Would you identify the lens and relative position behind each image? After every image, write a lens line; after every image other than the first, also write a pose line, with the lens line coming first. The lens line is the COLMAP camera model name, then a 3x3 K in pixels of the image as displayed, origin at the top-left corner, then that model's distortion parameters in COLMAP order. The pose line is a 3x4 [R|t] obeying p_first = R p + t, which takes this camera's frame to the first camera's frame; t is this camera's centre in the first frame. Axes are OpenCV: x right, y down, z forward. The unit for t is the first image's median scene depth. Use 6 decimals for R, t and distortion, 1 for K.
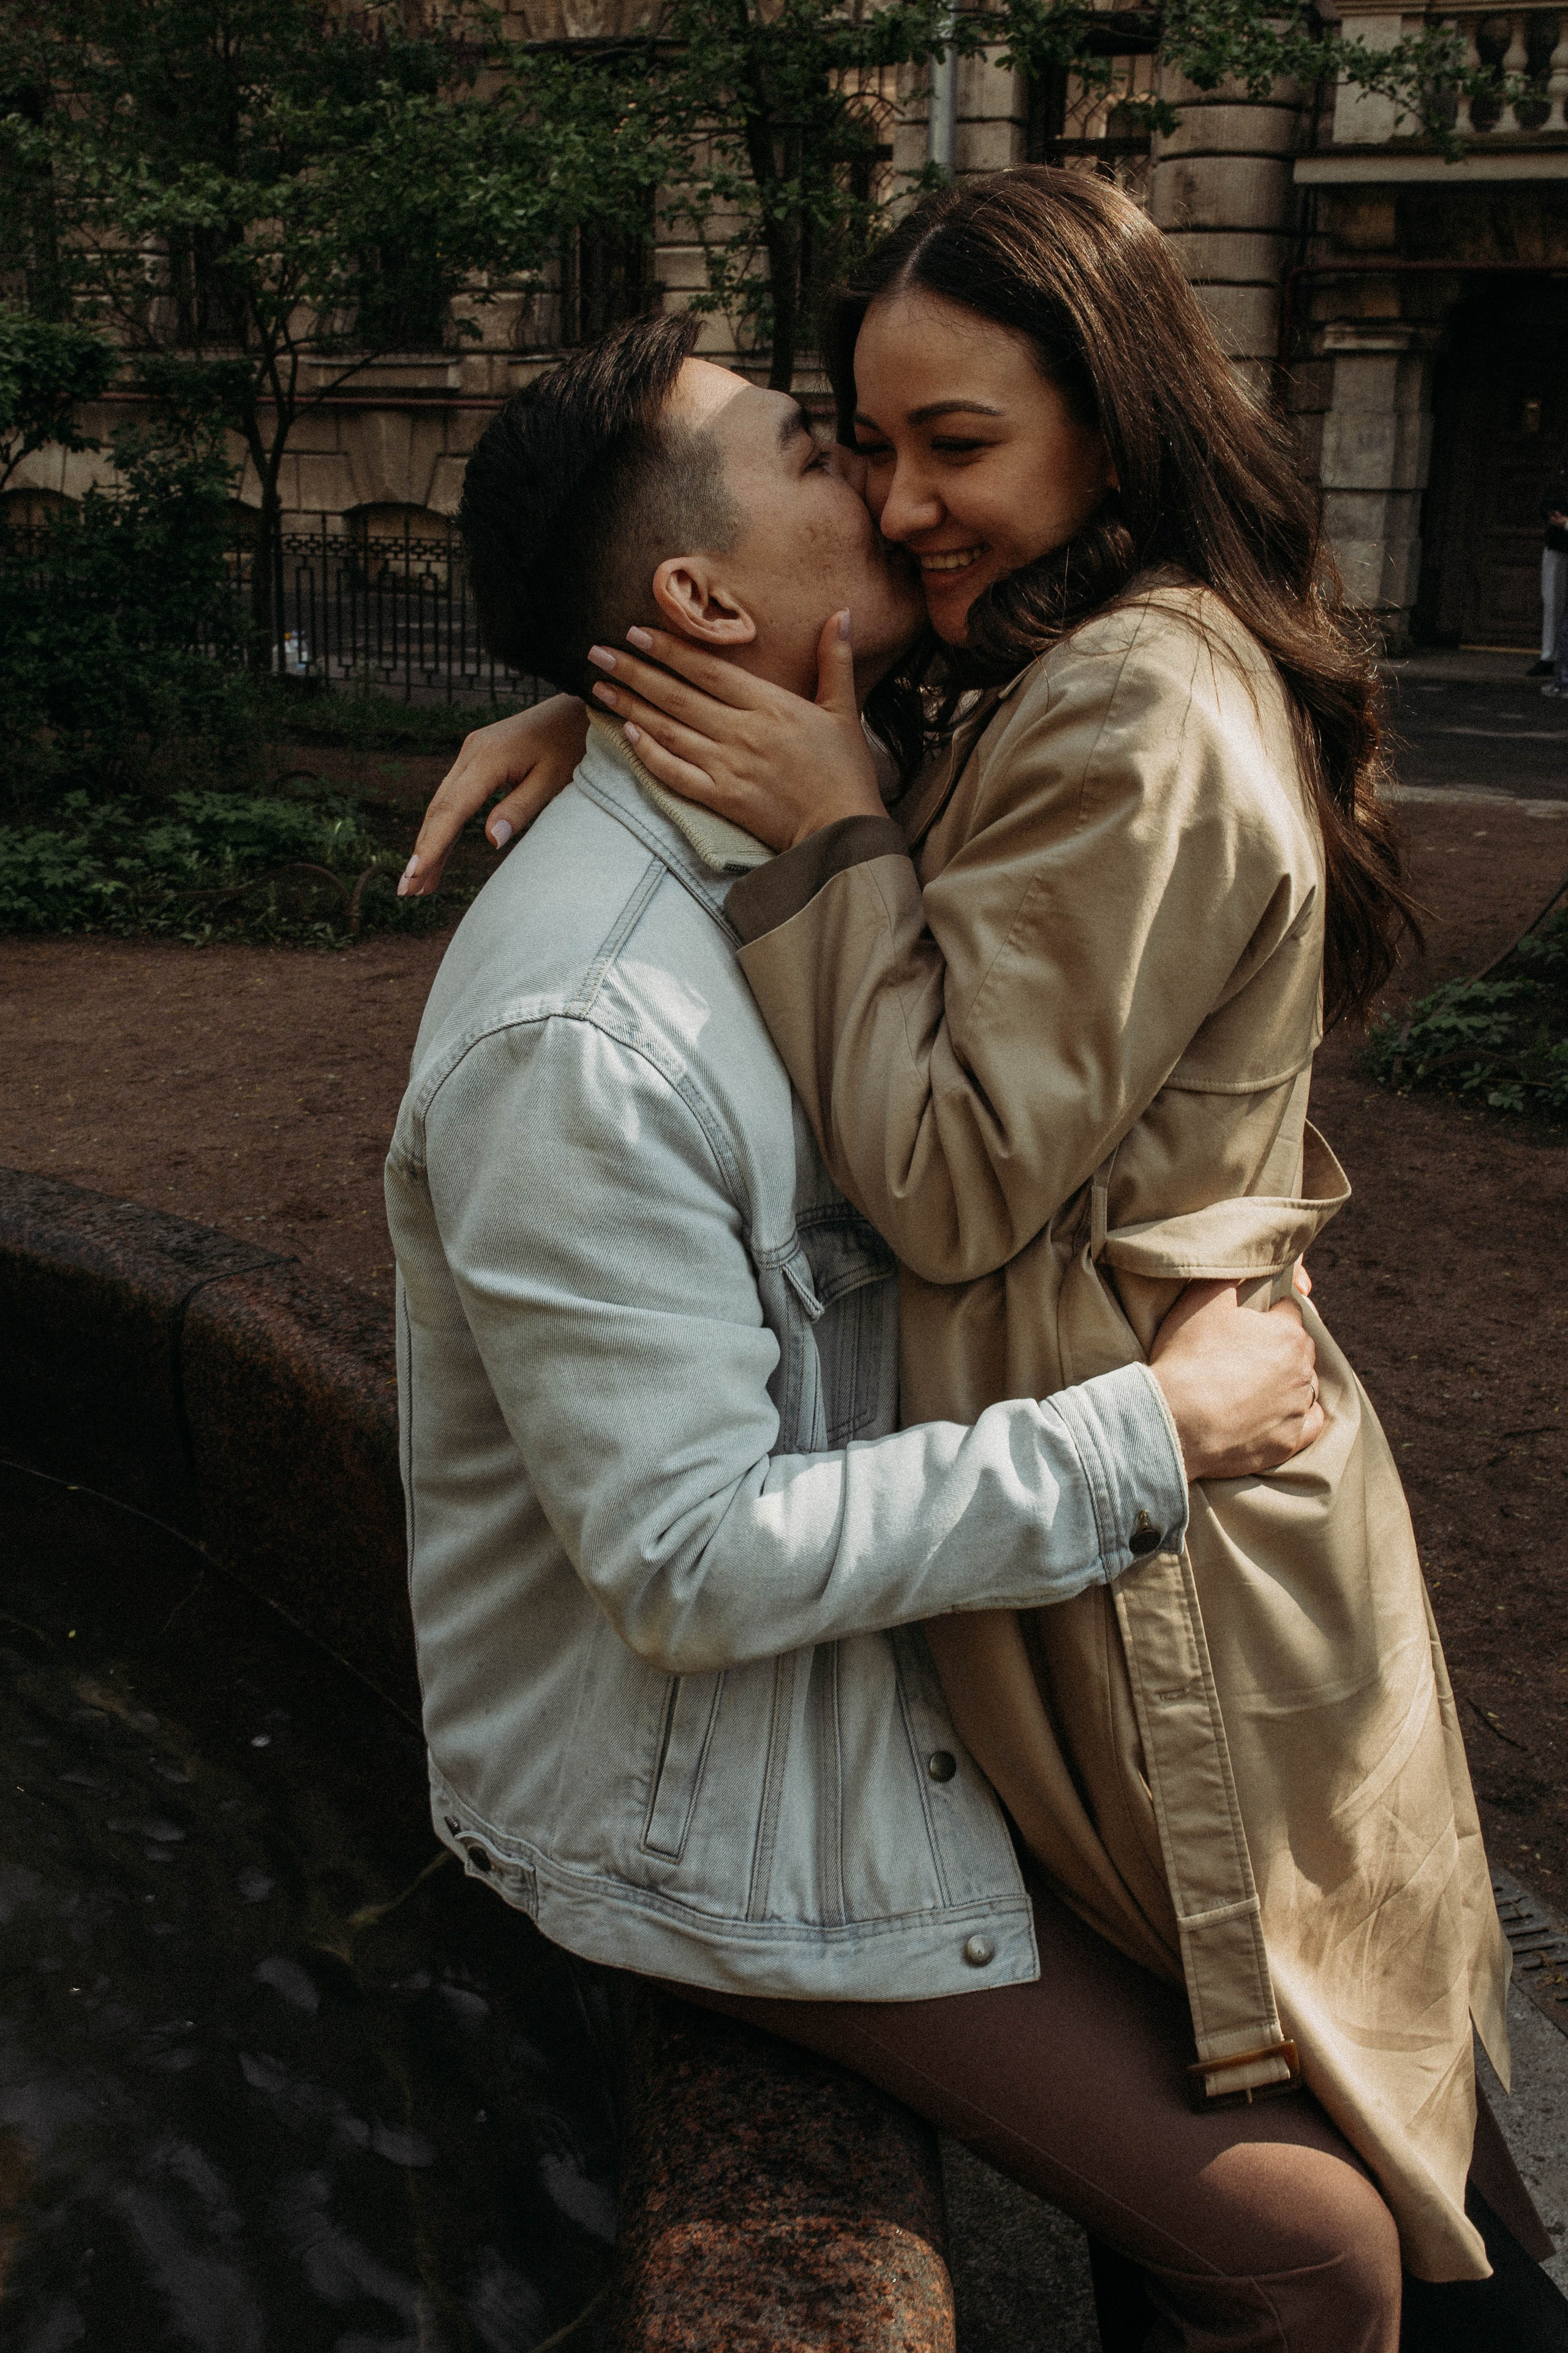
lens RADIAL K [[2356.9, 0, 789.5], [0, 2356.9, 1172.8], [0, 0, 1]] dist [-0.026901, -0.006201]
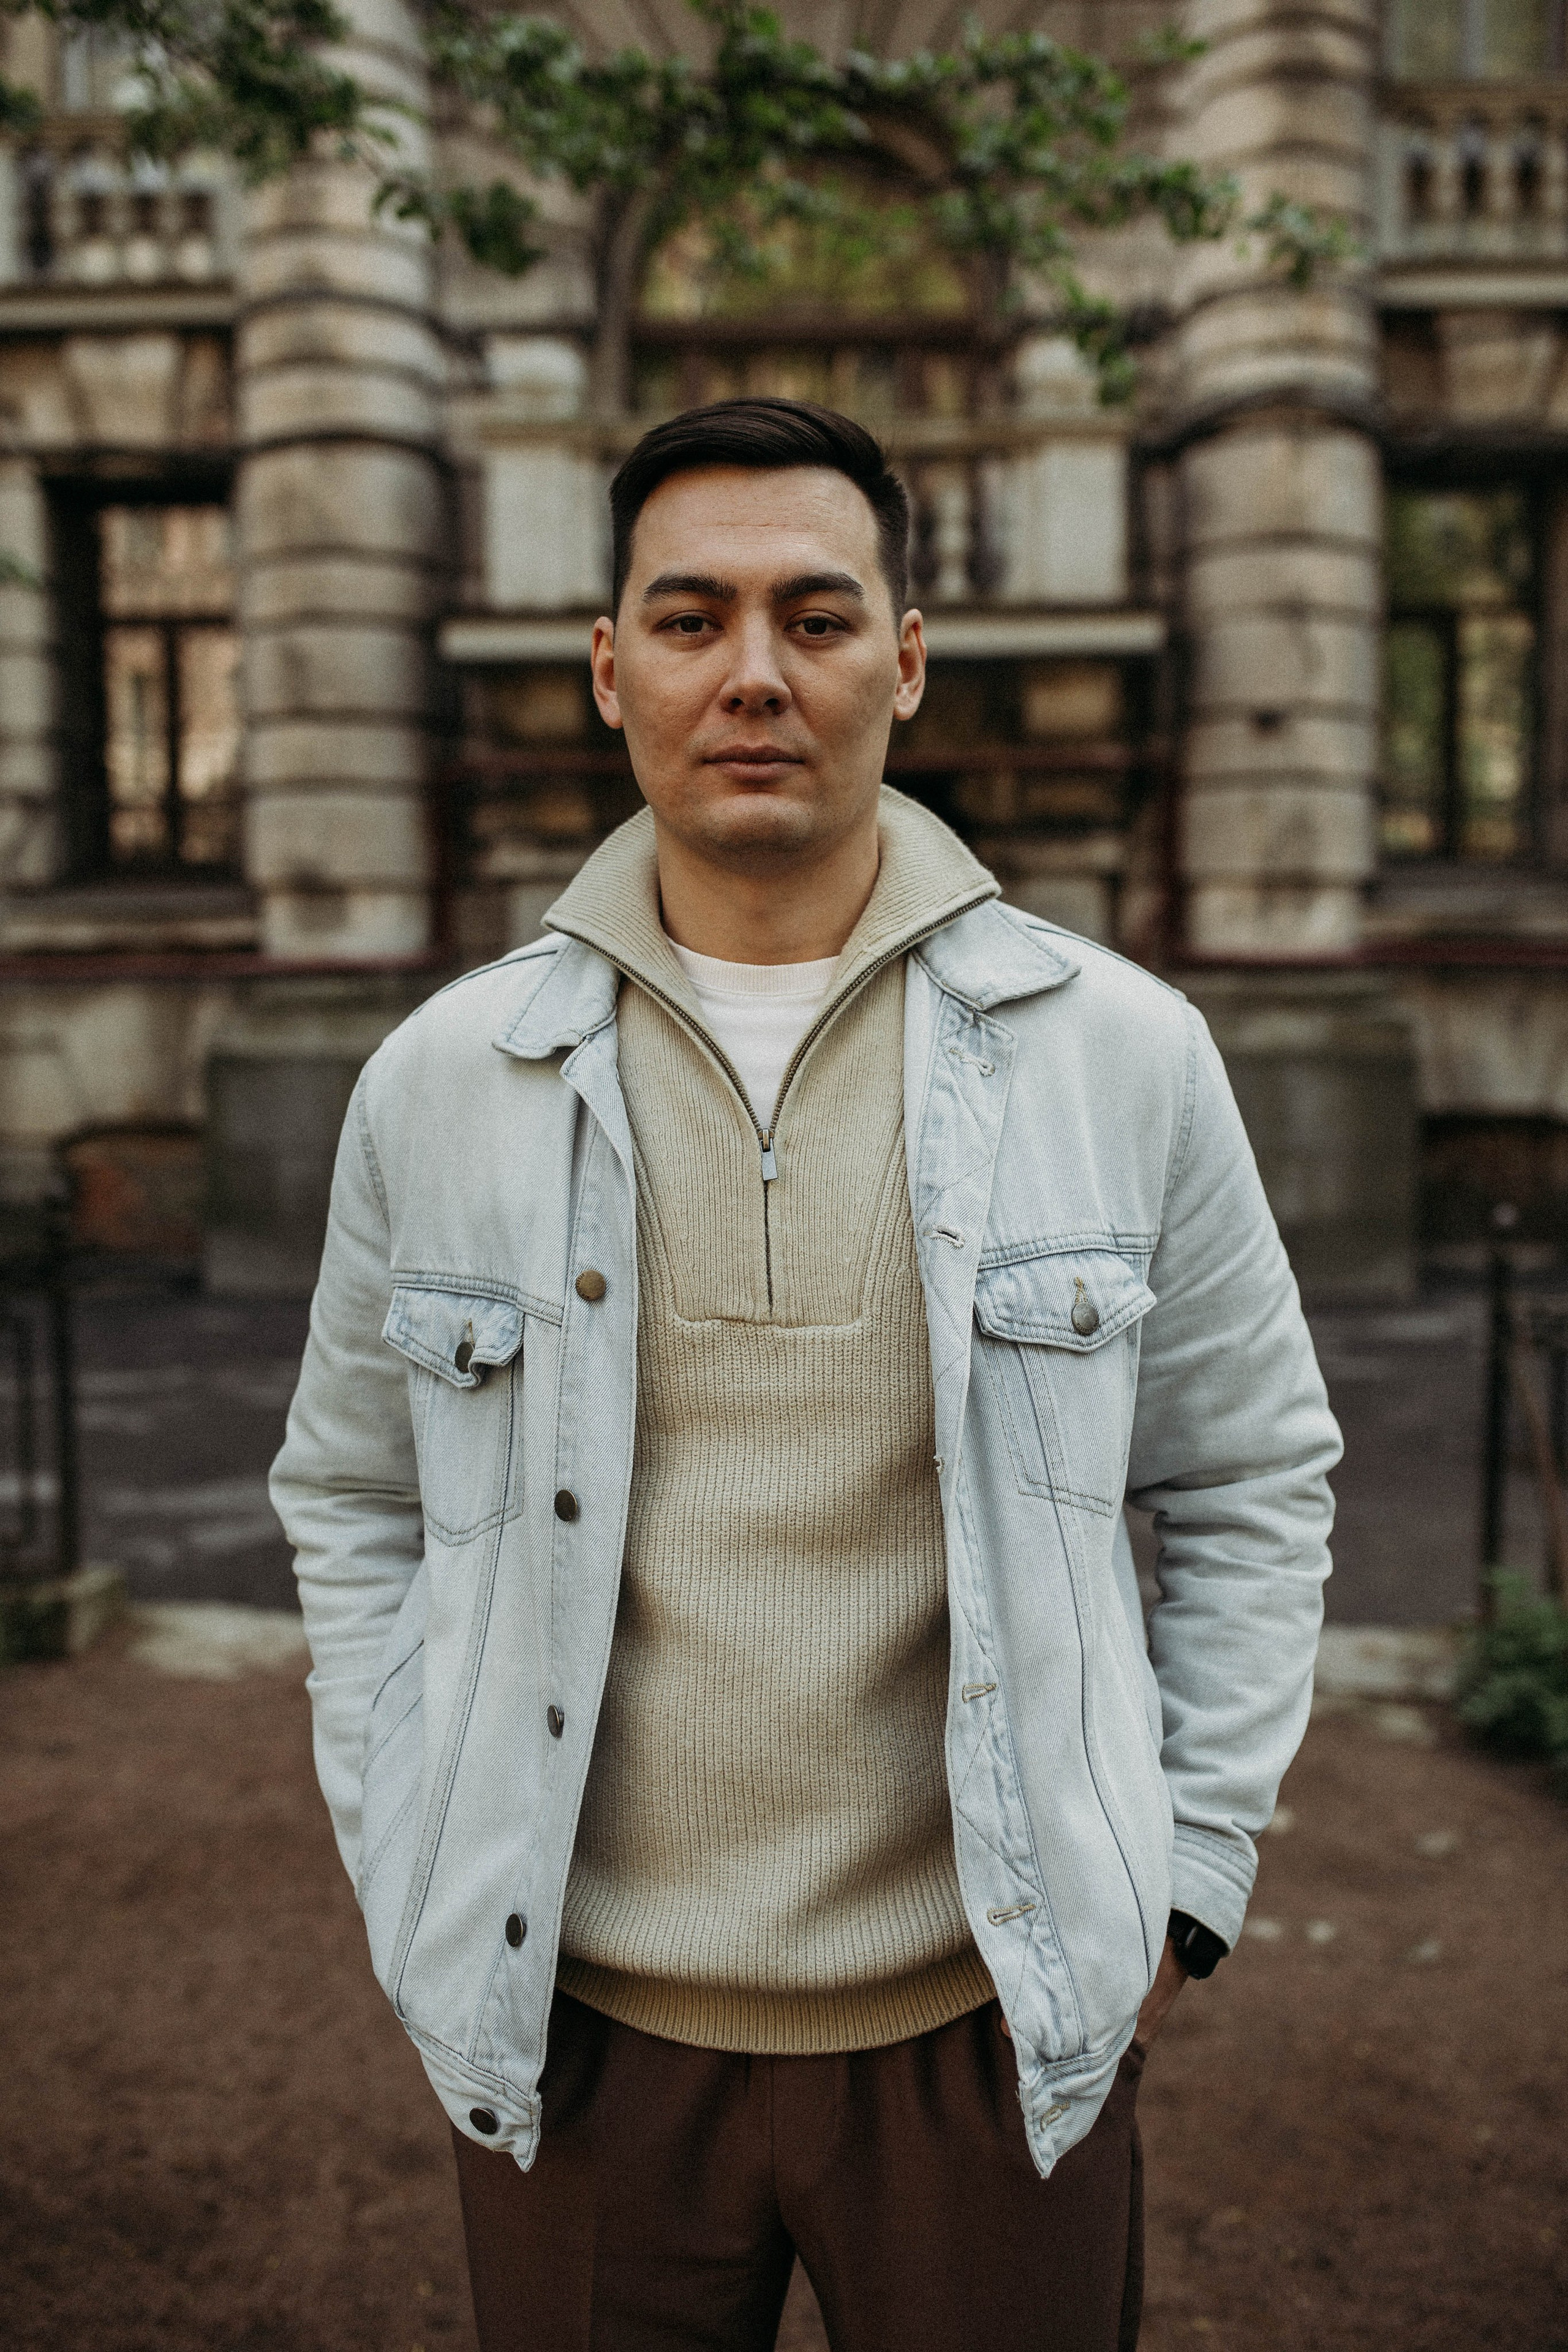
lens RADIAL K [[2233.9, 0, 778.2], [0, 2233.9, 1179.1], [0, 0, 1]] dist [-0.046567, 0.009216]
pose [[0.916511, -0.058723, 0.395676, 0.023460], [0.141039, 0.973080, -0.182274, -0.115247], [-0.374320, 0.222862, 0.900121, 0.353555]]
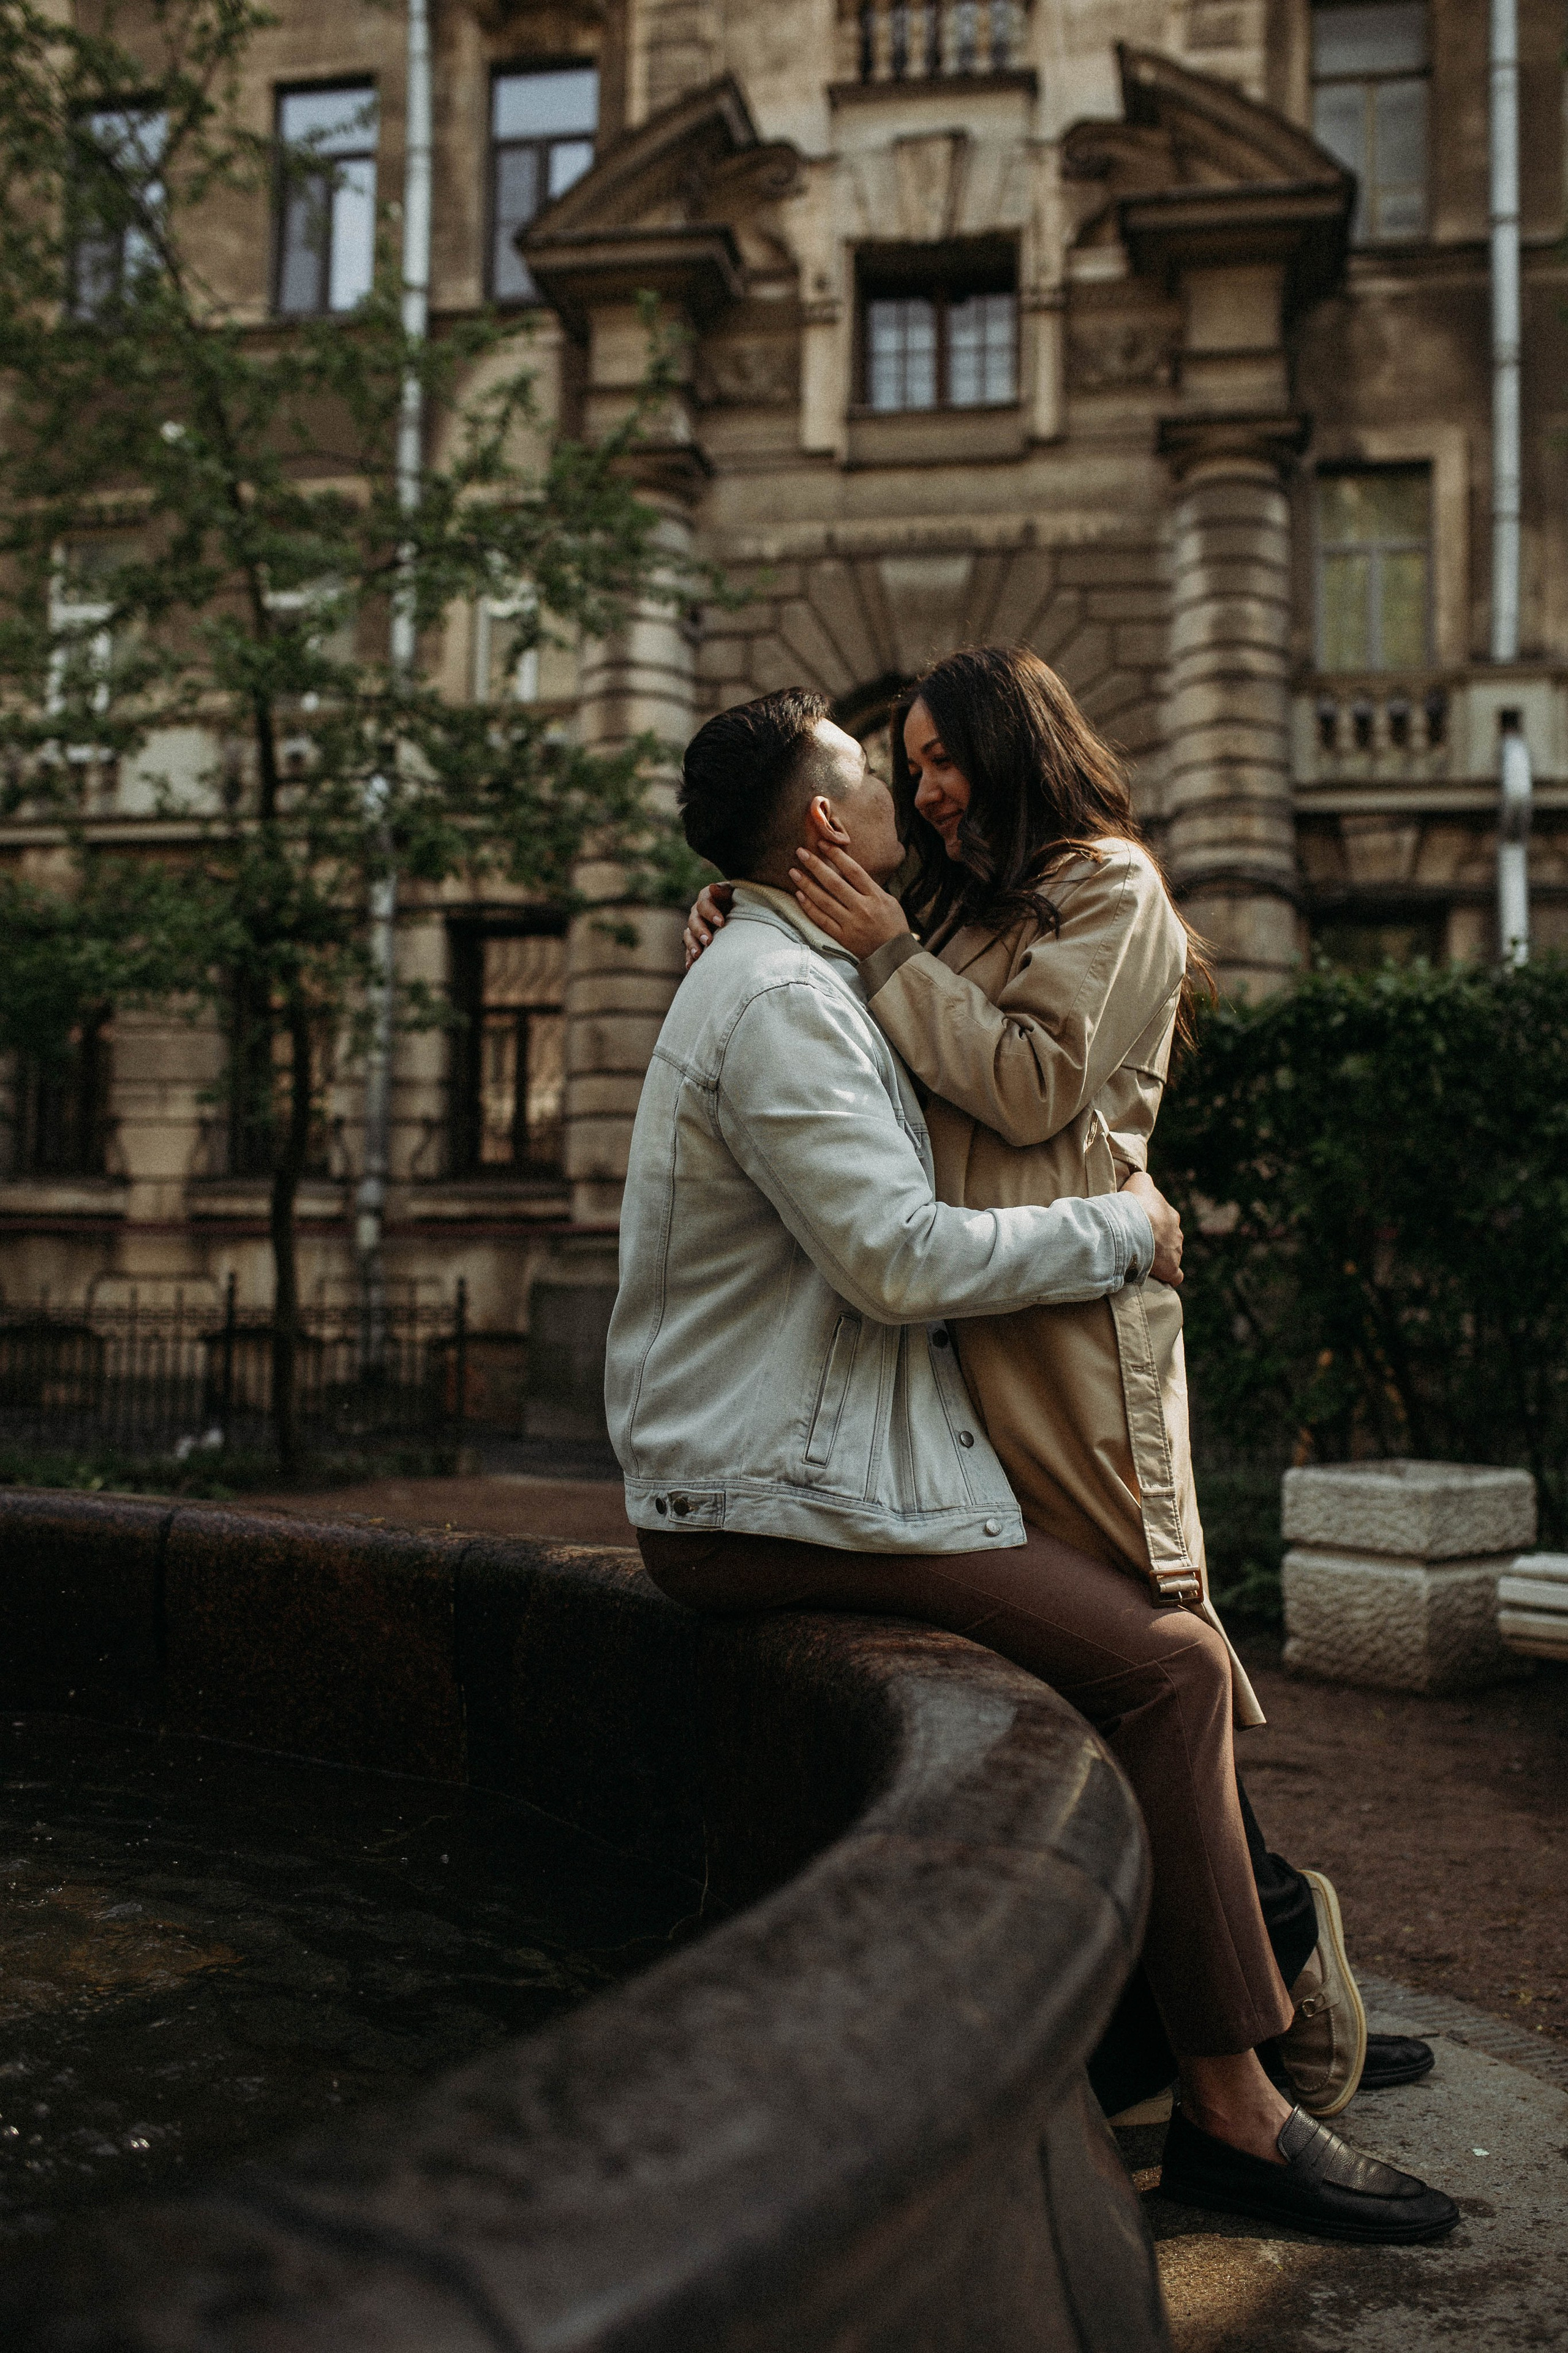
lens RADIAL K [[2347.8, 0, 786.7], [0, 2347.8, 1165.1], [0, 0, 1]] dist [-0.069414, 0.104056]
pose [[0.965282, 0.016336, 0.260698, -0.043329], [0.079935, 0.931688, -0.354356, 0.059411], [-0.248678, 0.362892, 0.898036, -0.050012]]
